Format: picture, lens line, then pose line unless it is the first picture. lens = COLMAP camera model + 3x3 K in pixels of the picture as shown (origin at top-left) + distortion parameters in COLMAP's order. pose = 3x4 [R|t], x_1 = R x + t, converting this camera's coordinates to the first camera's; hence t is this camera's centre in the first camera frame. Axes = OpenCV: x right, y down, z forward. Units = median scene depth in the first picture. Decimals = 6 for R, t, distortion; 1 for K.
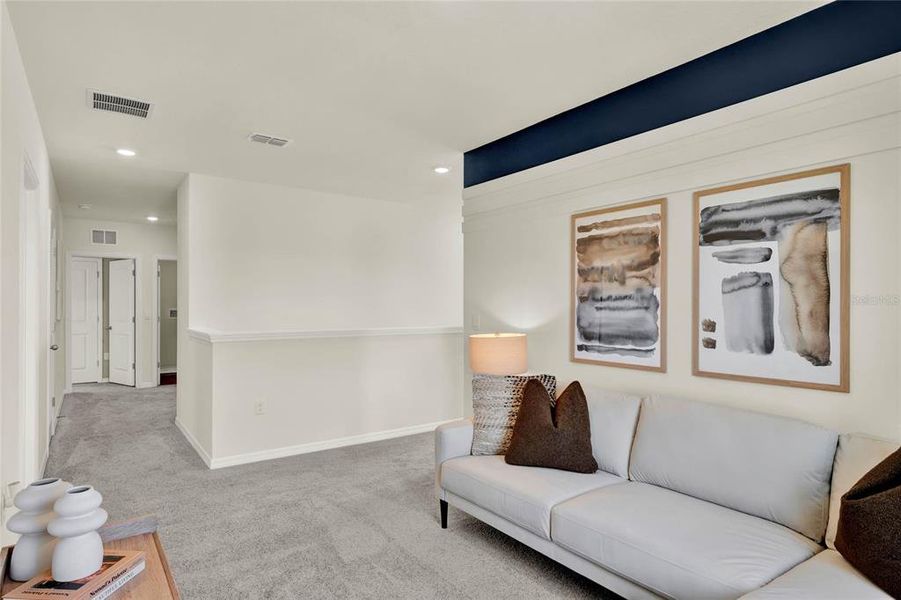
lens RADIAL K [[484.5, 0, 449.7], [0, 484.5, 302.8], [0, 0, 1]] dist [0.000213, 0.000394]
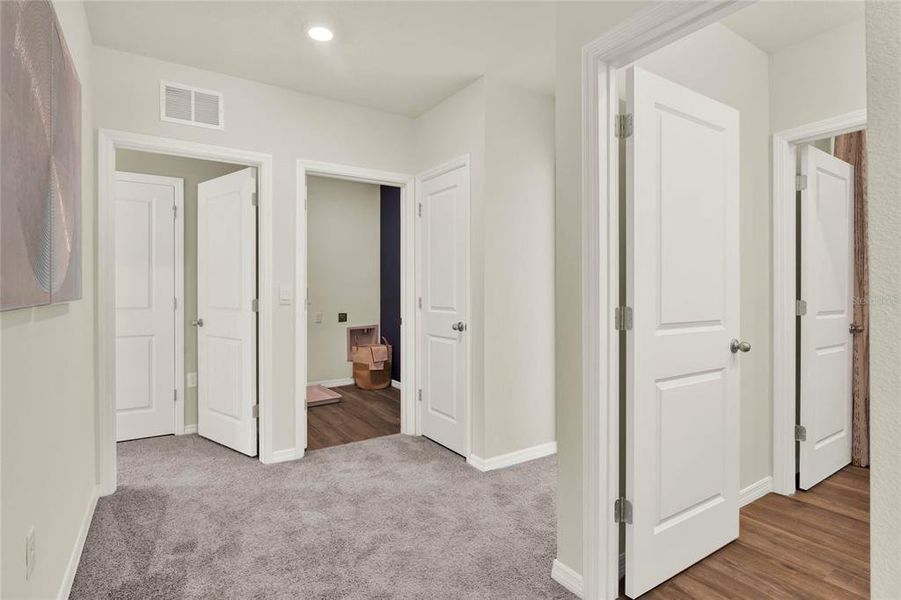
lens RADIAL K [[451.4, 0, 451.5], [0, 451.4, 296.2], [0, 0, 1]] dist [-0.003669, -0.000596]
pose [[0.997999, 0.007426, -0.062800, -0.423627], [-0.006569, 0.999883, 0.013838, 0.017960], [0.062895, -0.013398, 0.997930, 0.569720]]
